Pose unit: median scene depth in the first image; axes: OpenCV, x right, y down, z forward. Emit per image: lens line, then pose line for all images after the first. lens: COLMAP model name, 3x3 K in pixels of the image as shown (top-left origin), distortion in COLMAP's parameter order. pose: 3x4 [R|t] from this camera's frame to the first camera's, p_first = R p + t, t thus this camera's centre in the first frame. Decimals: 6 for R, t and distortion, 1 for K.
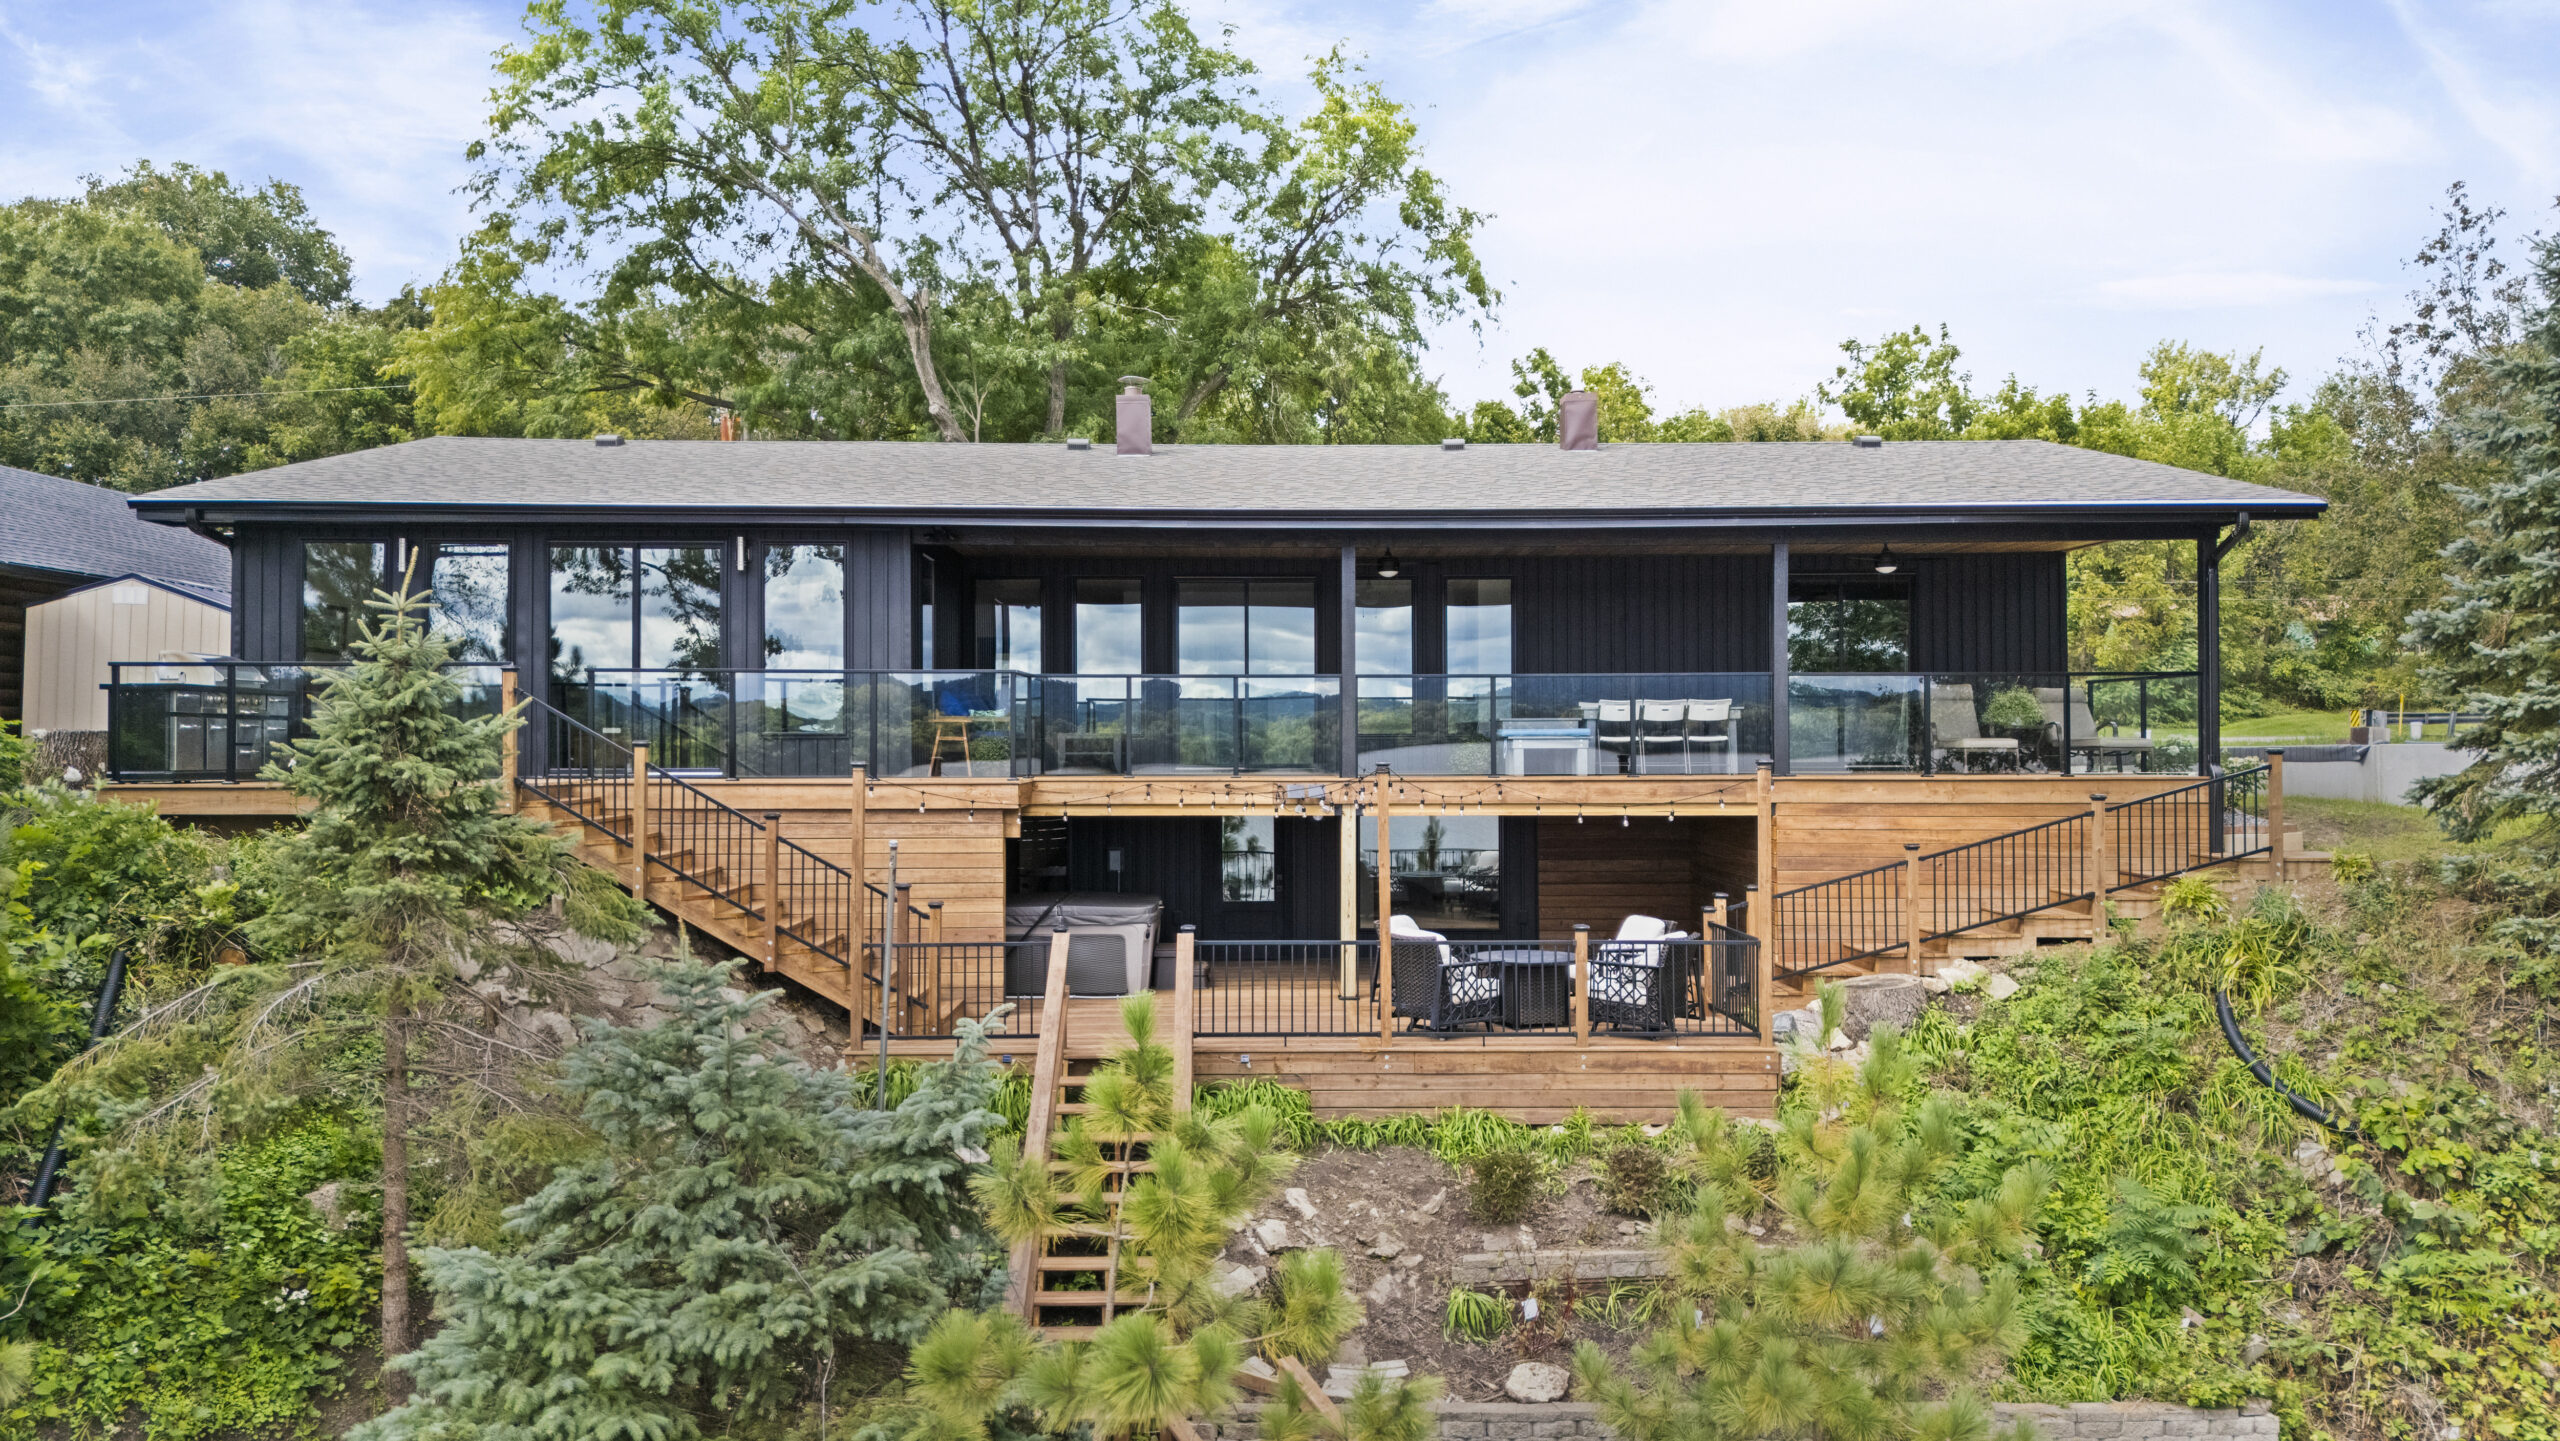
lens RADIAL K [[1876.2, 0, 1278.3], [0, 1876.2, 708.6], [0, 0, 1]] dist [-0.007899, -0.005776]
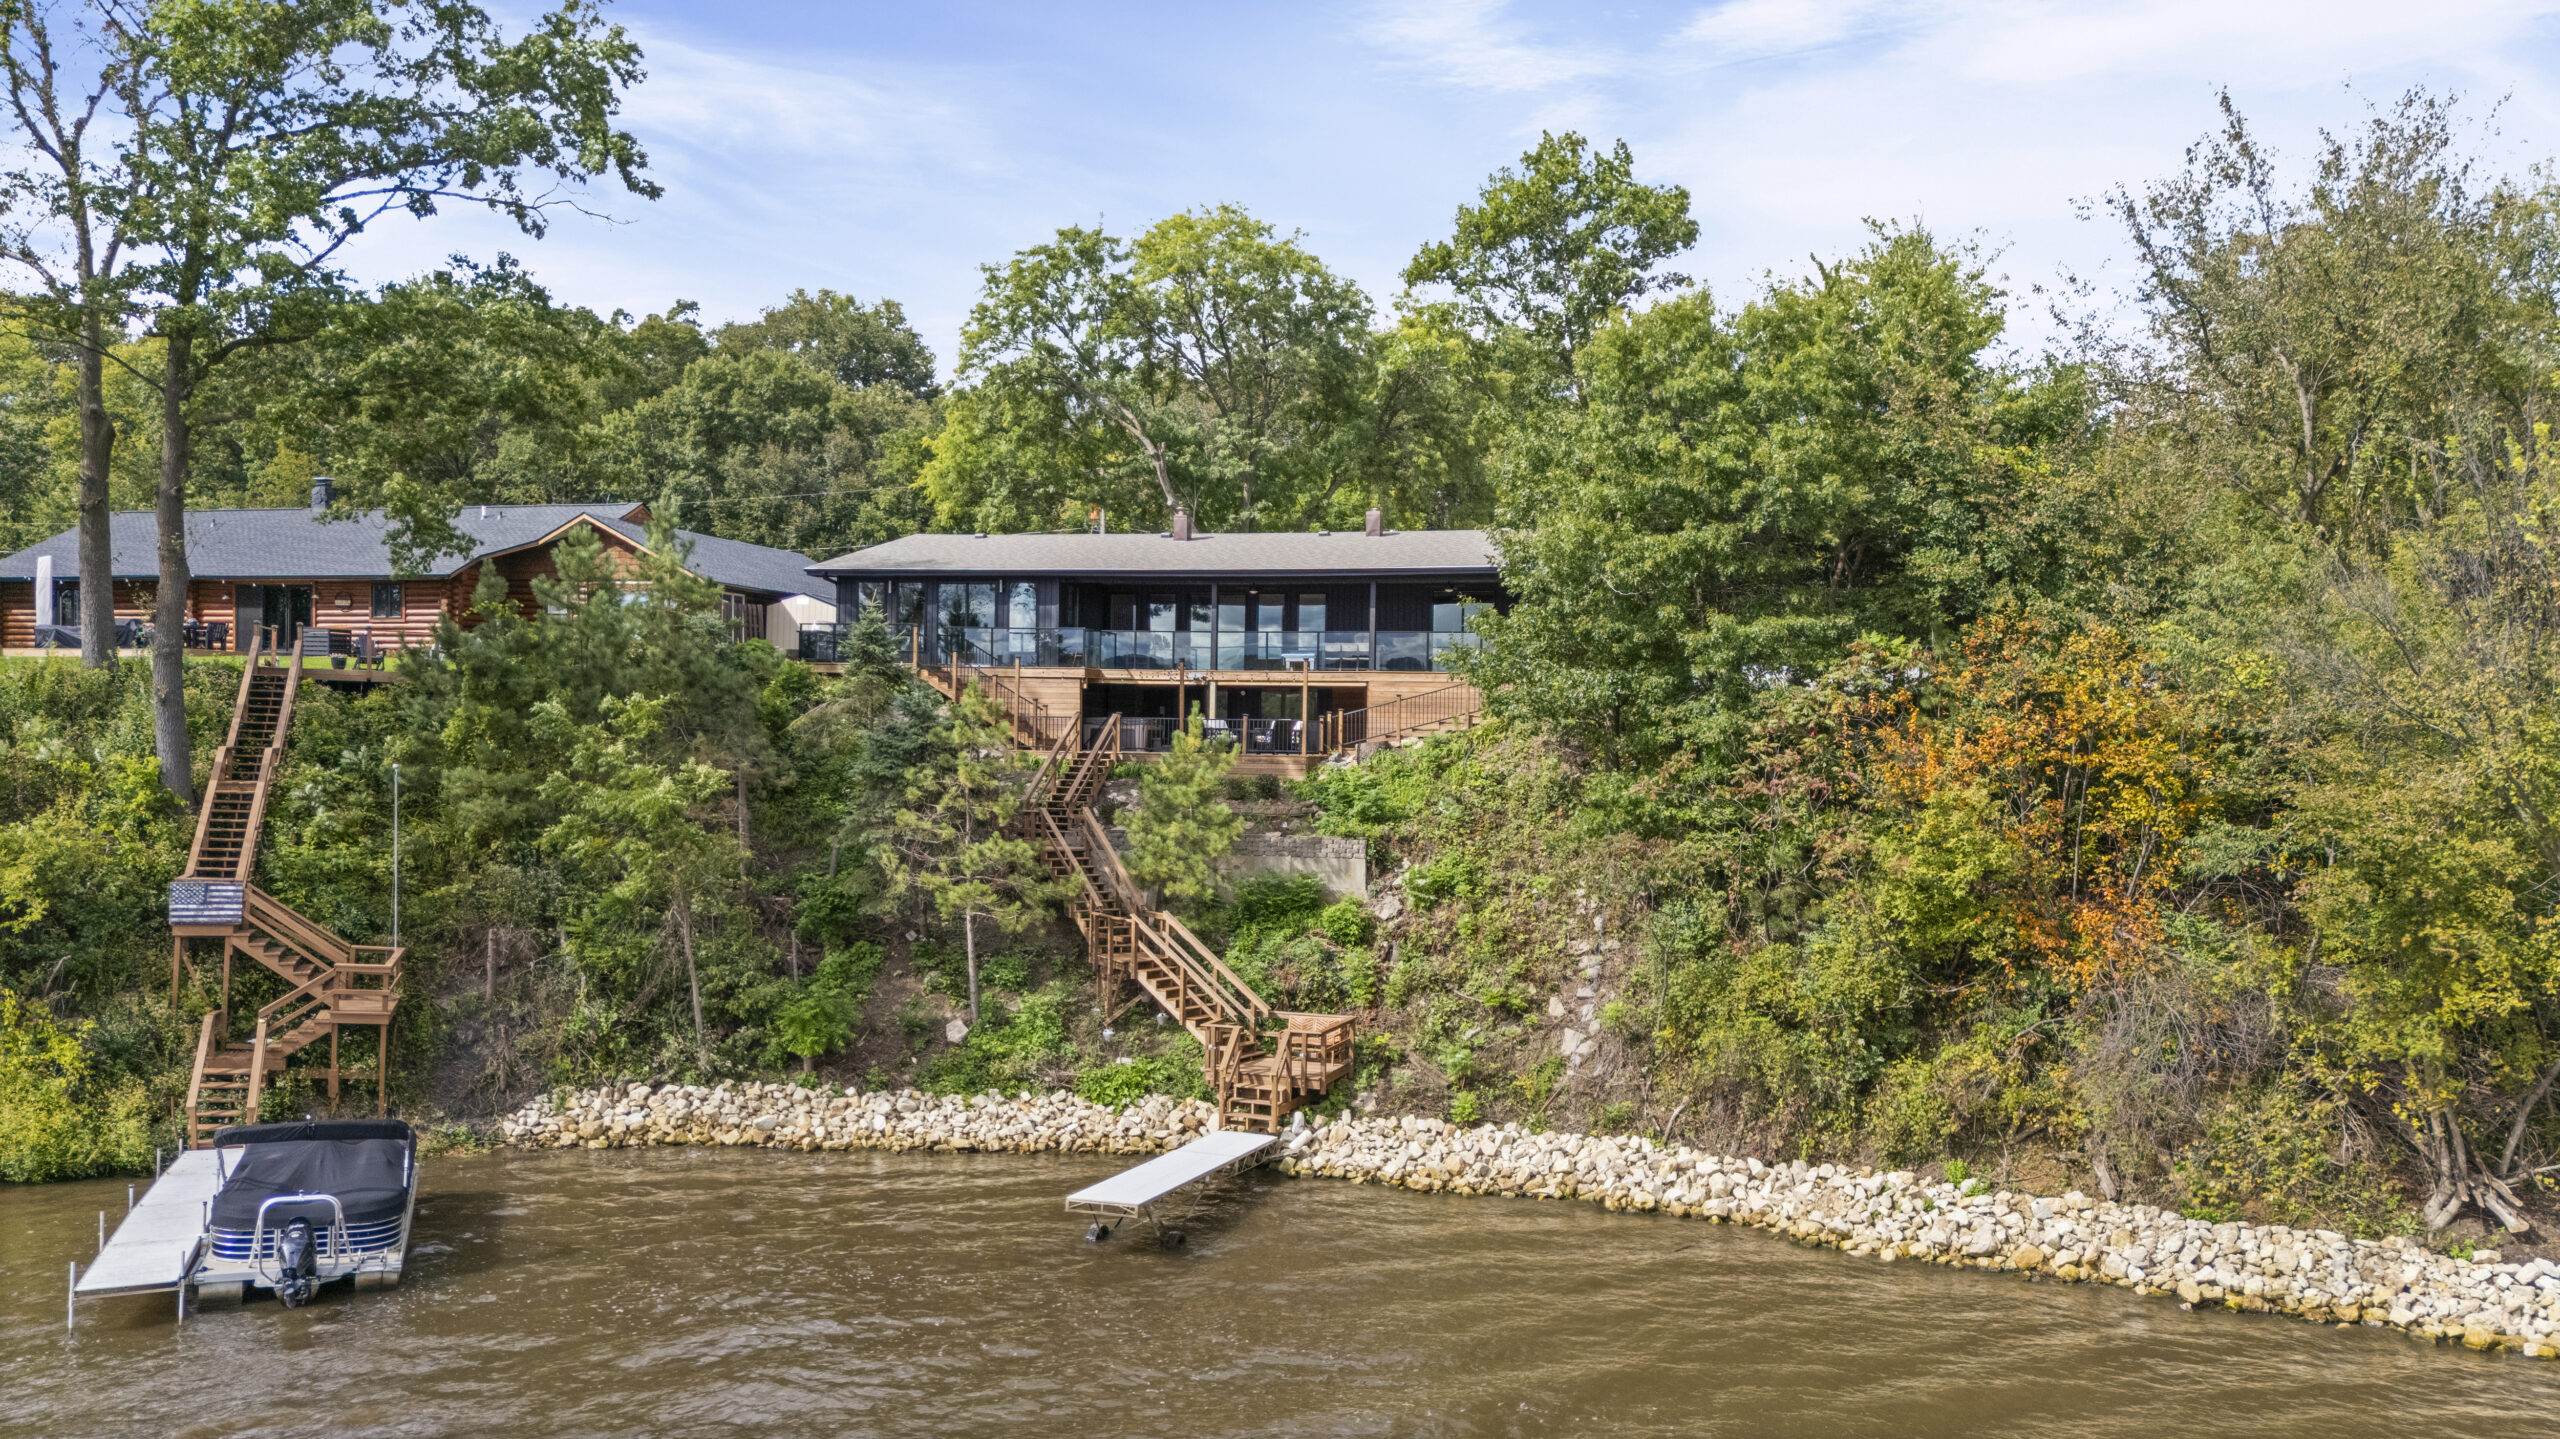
lens RADIAL K [[1876.2, 0, 1282.0], [0, 1876.2, 719.0], [0, 0, 1]] dist [-0.007899, -0.005776]
pose [[0.958263, 0.013962, -0.285548, 0.236173], [-0.012110, 0.999893, 0.008248, 0.021942], [0.285633, -0.004445, 0.958329, -0.401609]]
